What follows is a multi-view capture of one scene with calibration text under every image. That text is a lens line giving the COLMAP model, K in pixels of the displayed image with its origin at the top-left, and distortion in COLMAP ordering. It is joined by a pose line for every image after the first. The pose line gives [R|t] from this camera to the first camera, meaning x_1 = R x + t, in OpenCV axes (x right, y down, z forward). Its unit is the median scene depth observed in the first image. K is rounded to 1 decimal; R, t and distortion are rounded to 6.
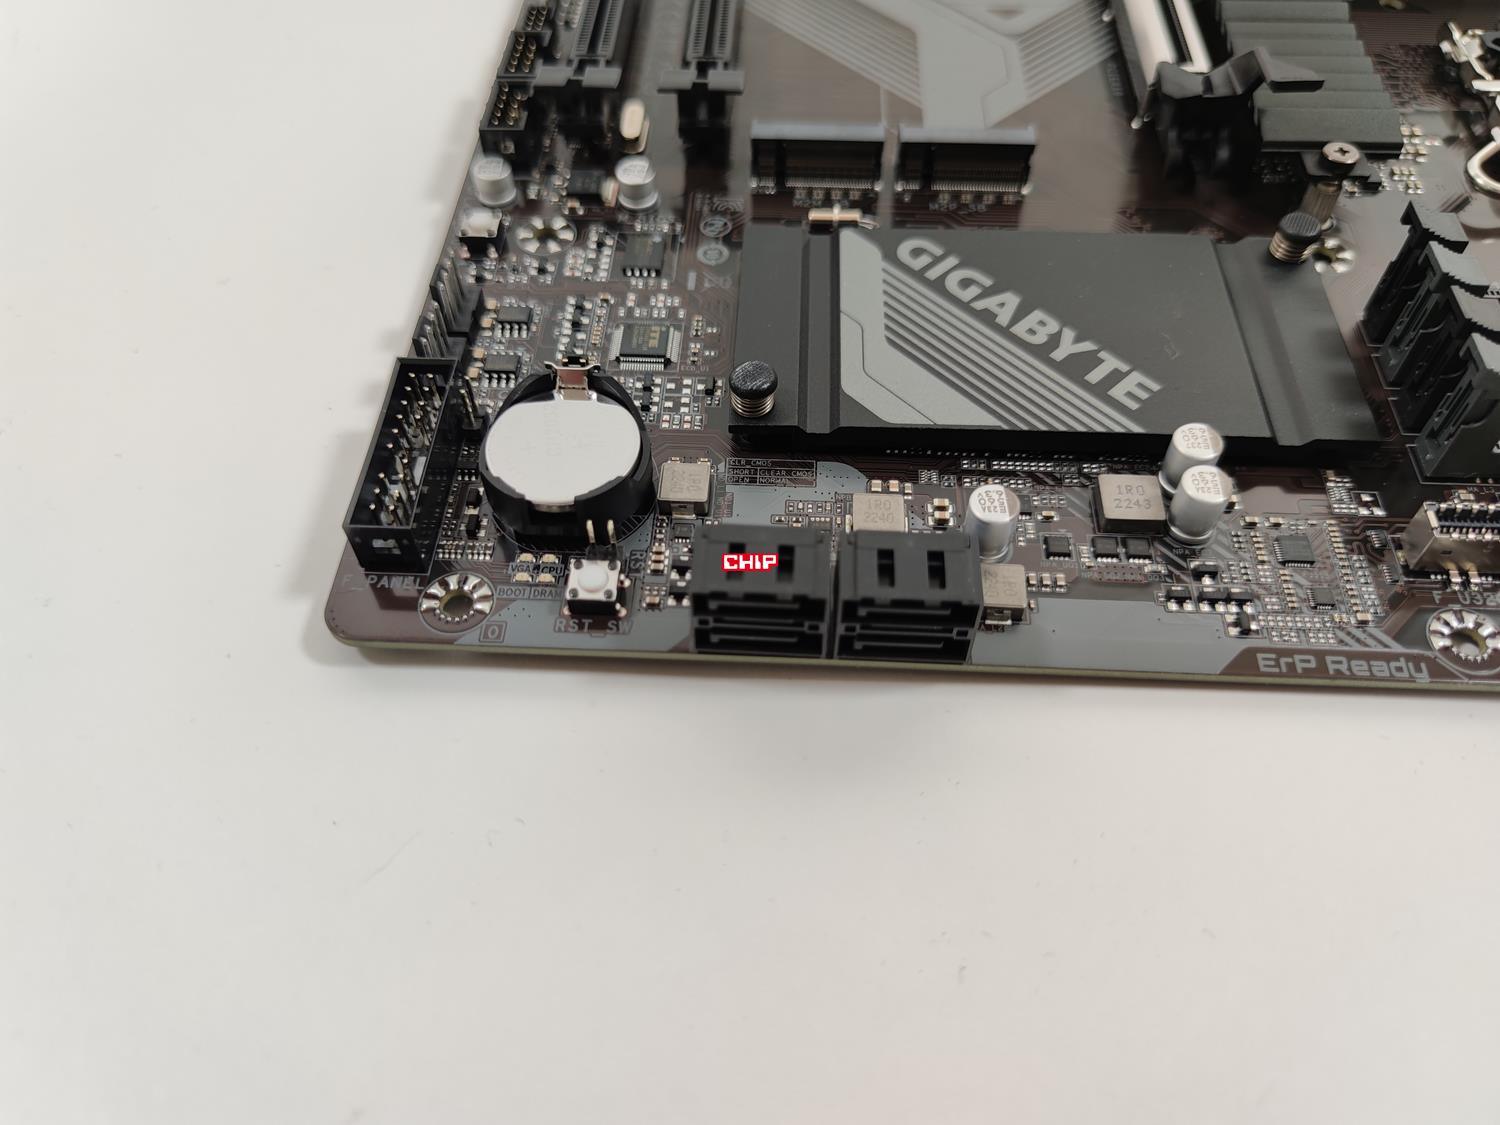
lens RADIAL K [[1148.4, 0, 750.5], [0, 1148.4, 567.7], [0, 0, 1]] dist [0.033320, -0.094104]
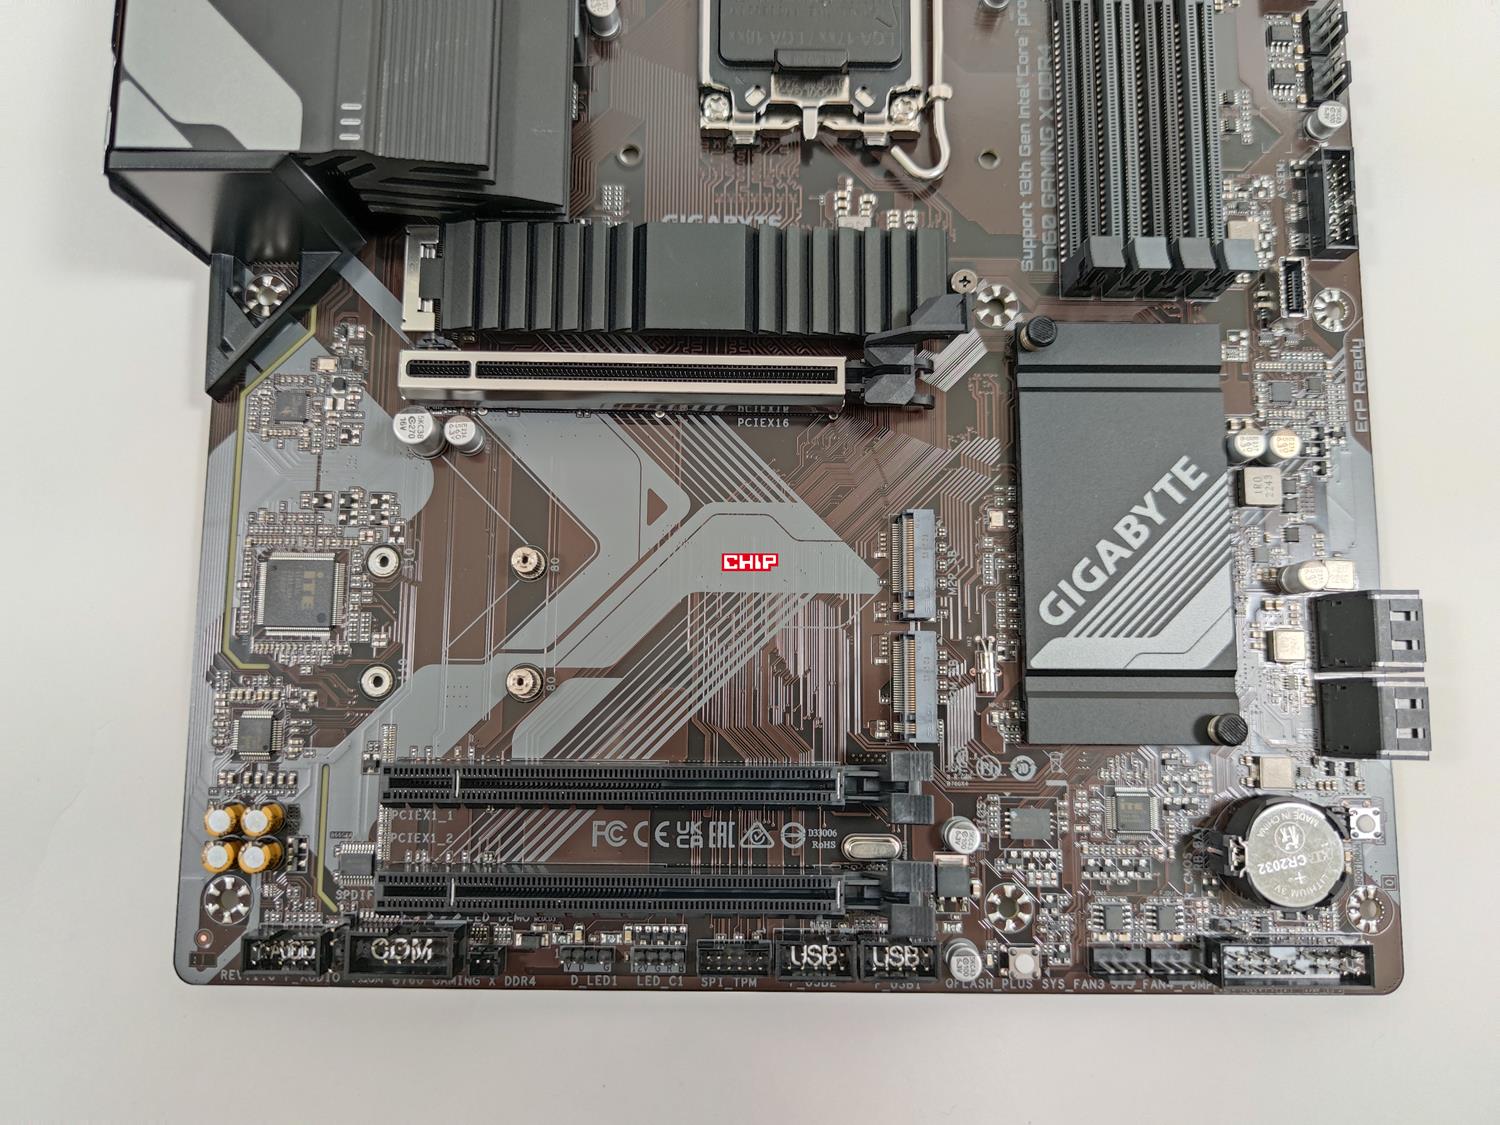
lens RADIAL K [[1165.8, 0, 749.4], [0, 1165.8, 569.4], [0, 0, 1]] dist [-0.000951, -0.042690]
pose [[-0.036274, -0.991203, 0.127279, 0.036485], [0.802807, 0.046945, 0.594388, -1.452512], [-0.595135, 0.123742, 0.794042, 0.150047]]
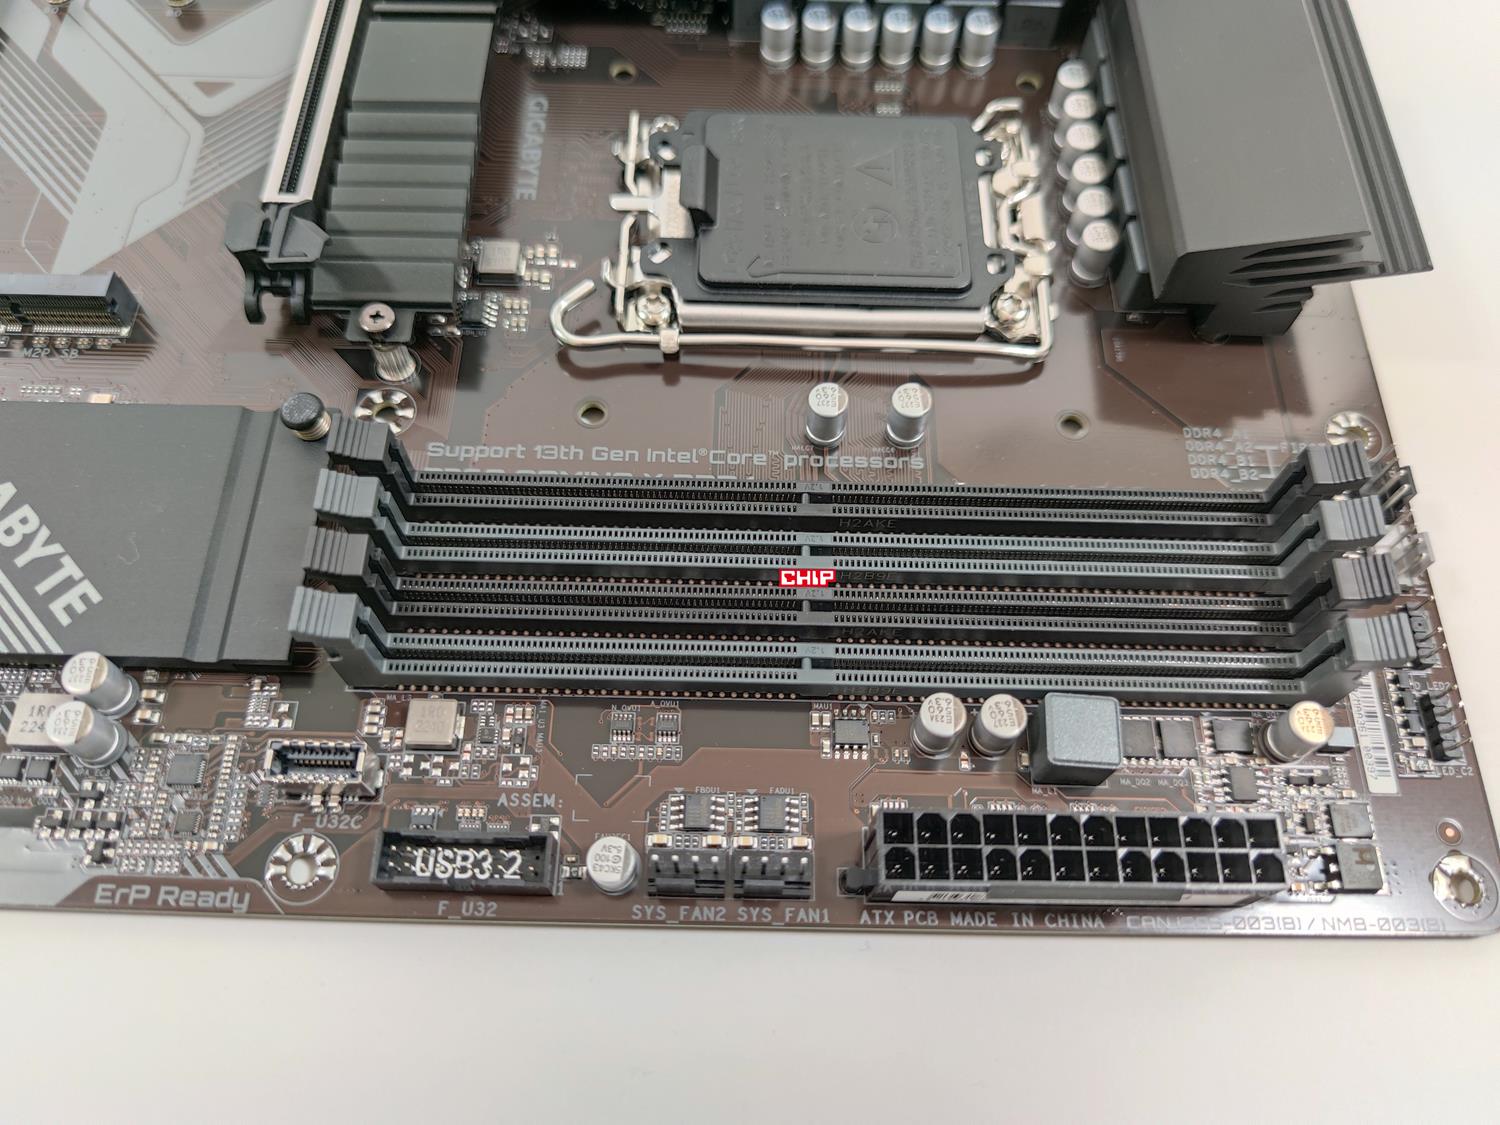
lens RADIAL K [[1165.8, 0, 749.6], [0, 1165.8, 560.0], [0, 0, 1]] dist [-0.000951, -0.042690]
pose [[0.999176, -0.012994, 0.038462, 0.873137], [0.006411, 0.986013, 0.166546, -0.350633], [-0.040088, -0.166162, 0.985283, -0.050963]]
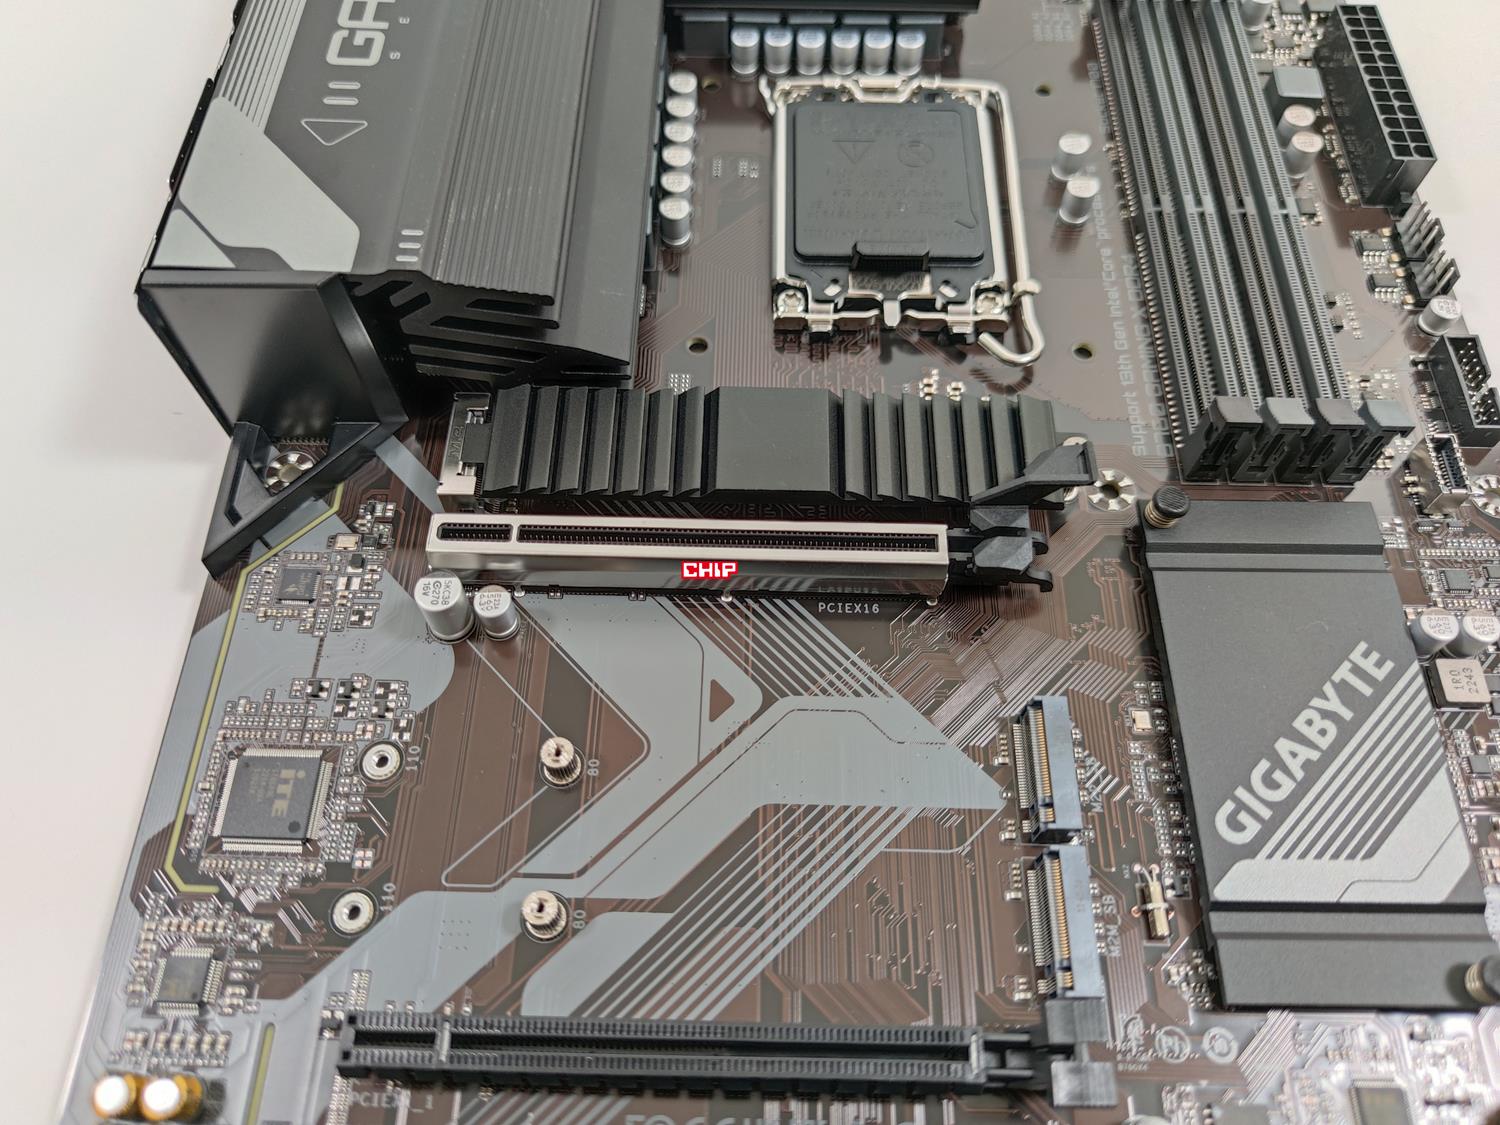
lens RADIAL K [[1165.8, 0, 741.3], [0, 1165.8, 557.6], [0, 0, 1]] dist [-0.000951, -0.042690]
pose [[-0.020930, -0.868188, 0.495793, -0.163764], [0.811041, 0.275231, 0.516198, -1.320905], [-0.584615, 0.412913, 0.698376, 0.466985]]
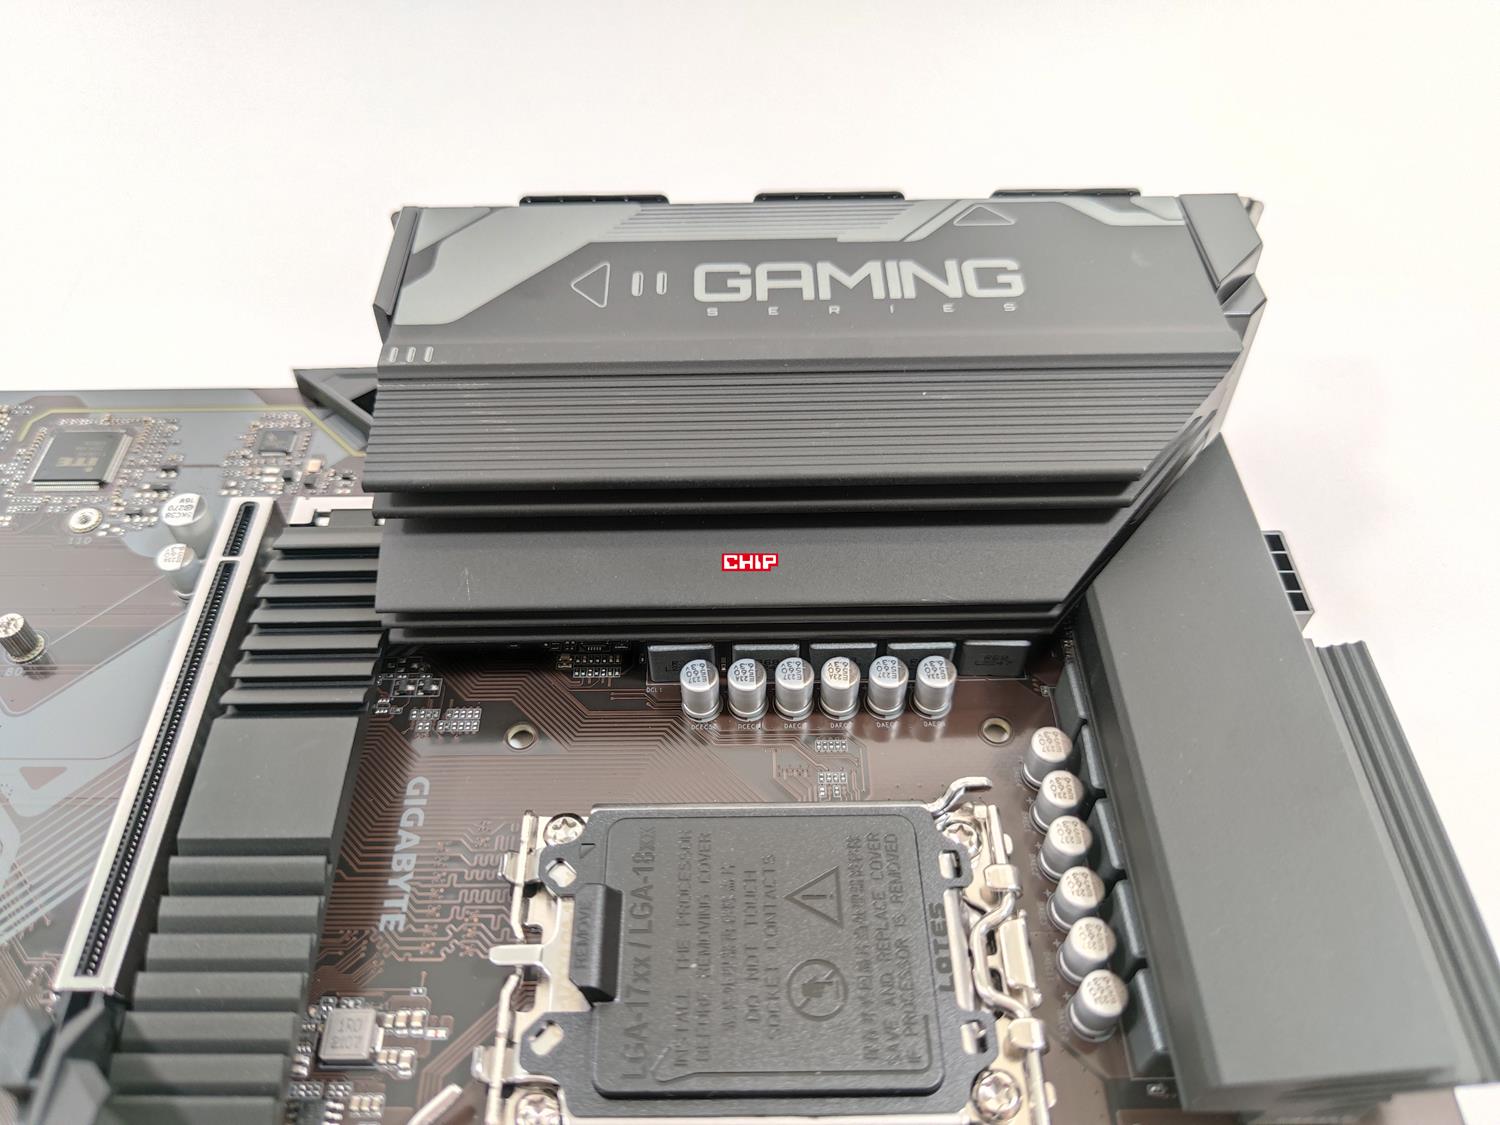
lens RADIAL K [[1165.8, 0, 730.5], [0, 1165.8, 555.5], [0, 0, 1]] dist [-0.000951, -0.042690]
pose [[0.998808, -0.038111, 0.030509, 0.966884], [0.040325, 0.996324, -0.075582, -0.774998], [-0.027516, 0.076722, 0.996673, 0.208555]]
